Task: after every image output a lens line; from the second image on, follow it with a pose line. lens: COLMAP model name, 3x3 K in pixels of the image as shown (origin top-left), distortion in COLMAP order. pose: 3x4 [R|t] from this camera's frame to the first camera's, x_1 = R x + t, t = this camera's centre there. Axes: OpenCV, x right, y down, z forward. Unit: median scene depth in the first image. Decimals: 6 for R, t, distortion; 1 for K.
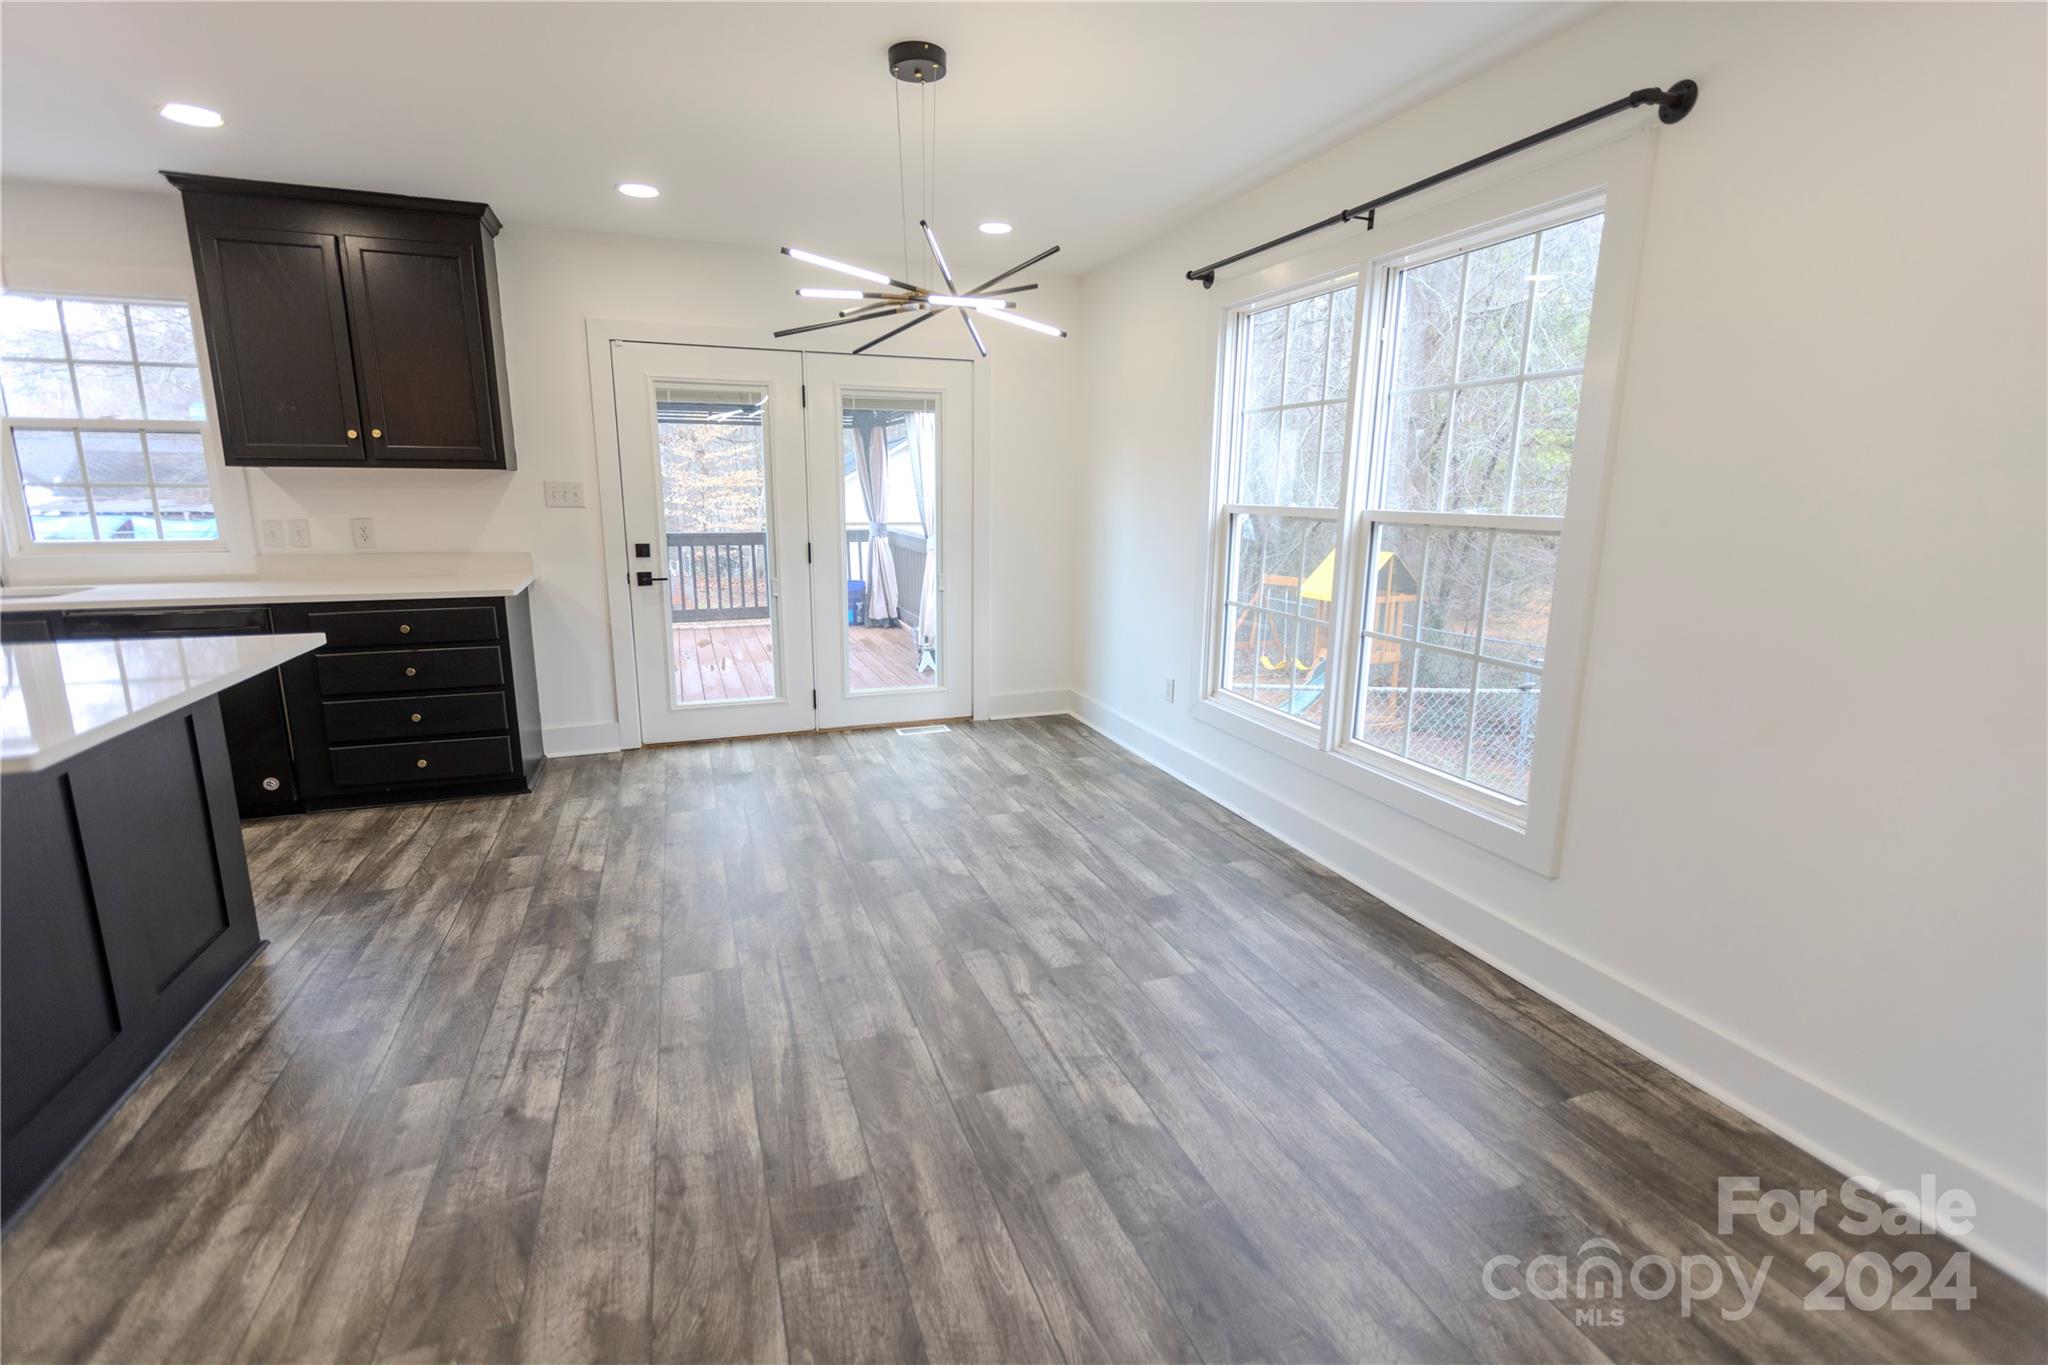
lens RADIAL K [[912.4, 0, 1018.6], [0, 912.4, 671.5], [0, 0, 1]] dist [0.004881, -0.000818]
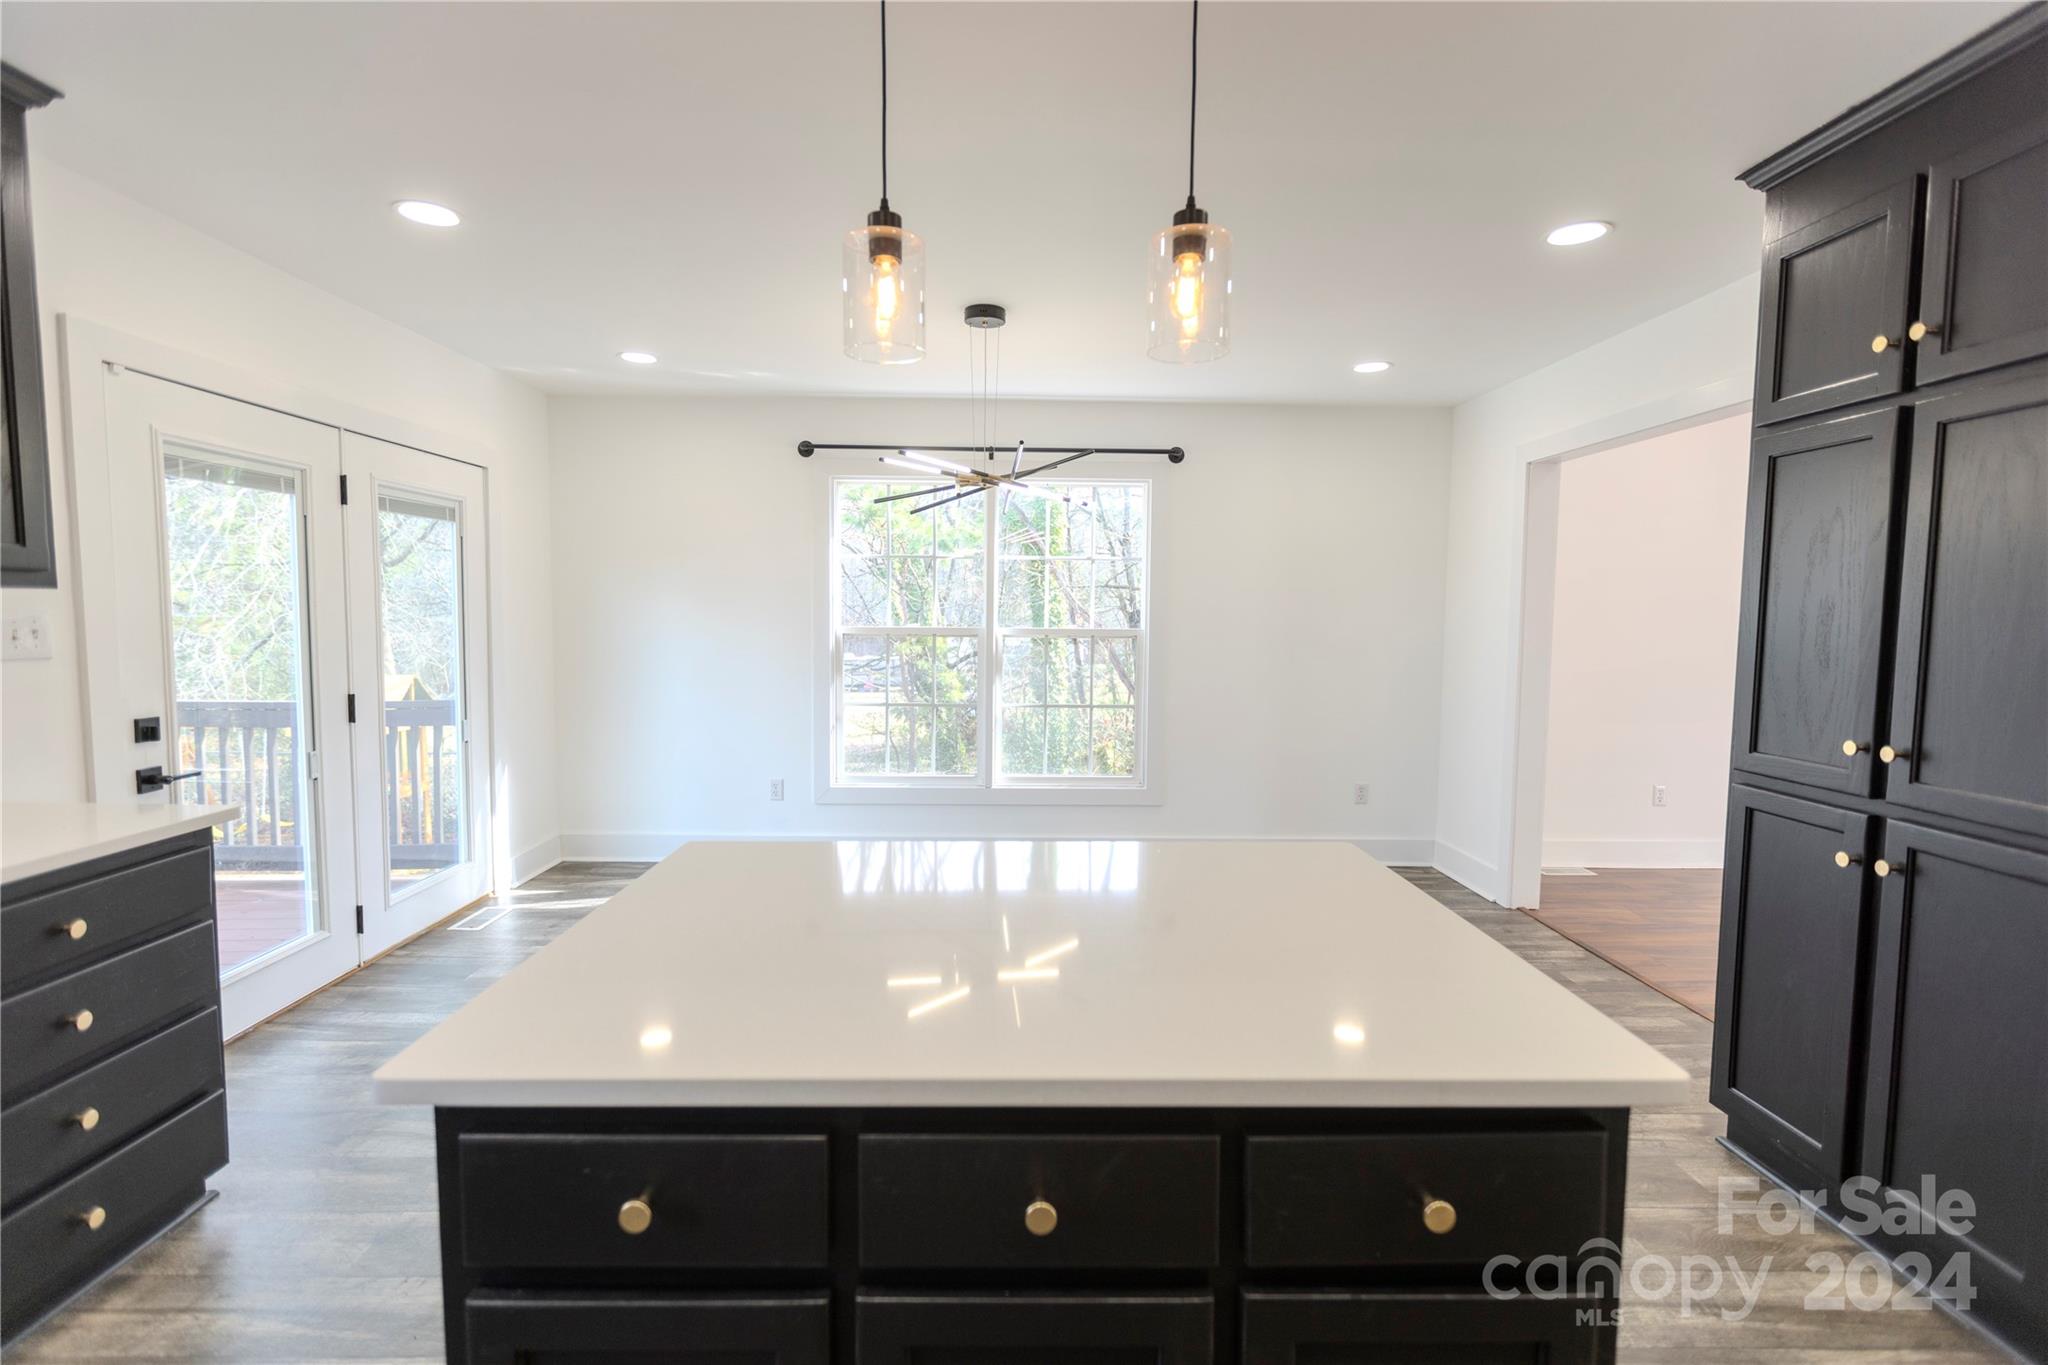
lens RADIAL K [[915.6, 0, 1018.0], [0, 915.6, 679.1], [0, 0, 1]] dist [0.003024, -0.000100]
pose [[0.327386, -0.074305, 0.941965, -0.994544], [0.182787, 0.983053, 0.014017, -0.095283], [-0.927042, 0.167590, 0.335419, 0.400695]]
